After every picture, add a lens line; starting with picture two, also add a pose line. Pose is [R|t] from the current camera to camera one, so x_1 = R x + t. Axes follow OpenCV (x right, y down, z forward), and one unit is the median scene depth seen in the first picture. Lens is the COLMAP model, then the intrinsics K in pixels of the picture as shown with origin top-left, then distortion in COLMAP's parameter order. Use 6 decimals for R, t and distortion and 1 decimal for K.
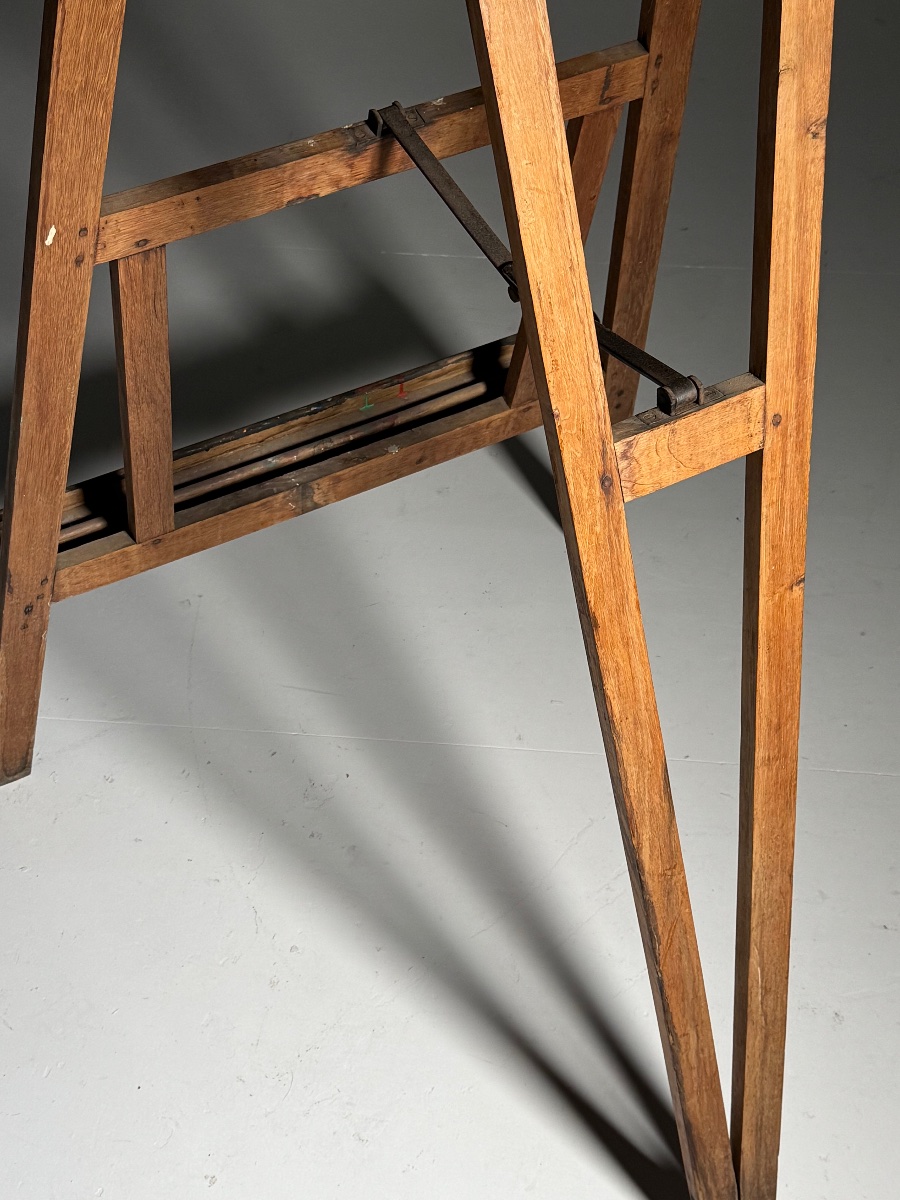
lens RADIAL K [[1651.2, 0, 446.4], [0, 1651.2, 600.8], [0, 0, 1]] dist [0.090609, 0.000000]
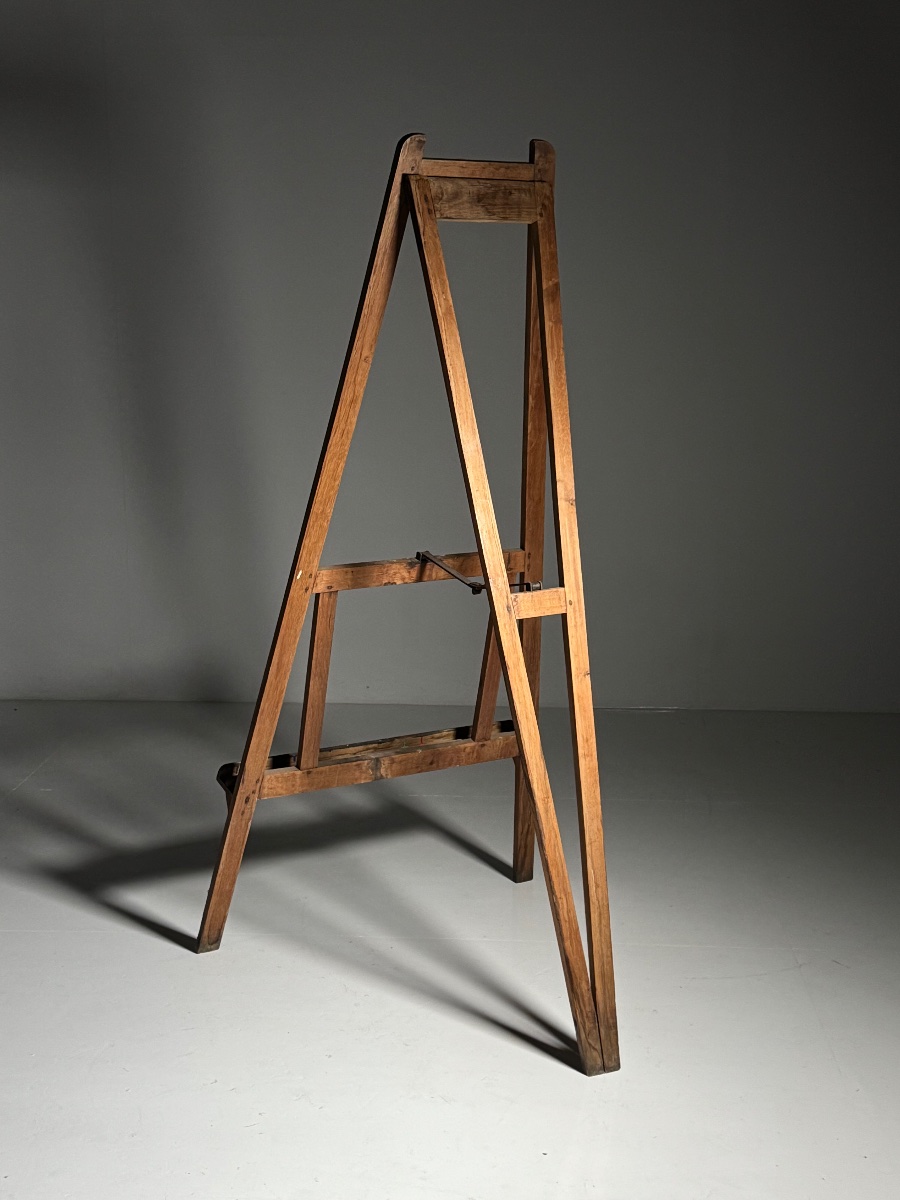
lens RADIAL K [[1576.4, 0, 450.3], [0, 1576.4, 599.6], [0, 0, 1]] dist [0.043831, 0.000000]
pose [[0.999626, -0.002160, 0.027258, -0.060920], [0.017534, 0.815563, -0.578402, 1.185690], [-0.020981, 0.578664, 0.815296, -0.961968]]
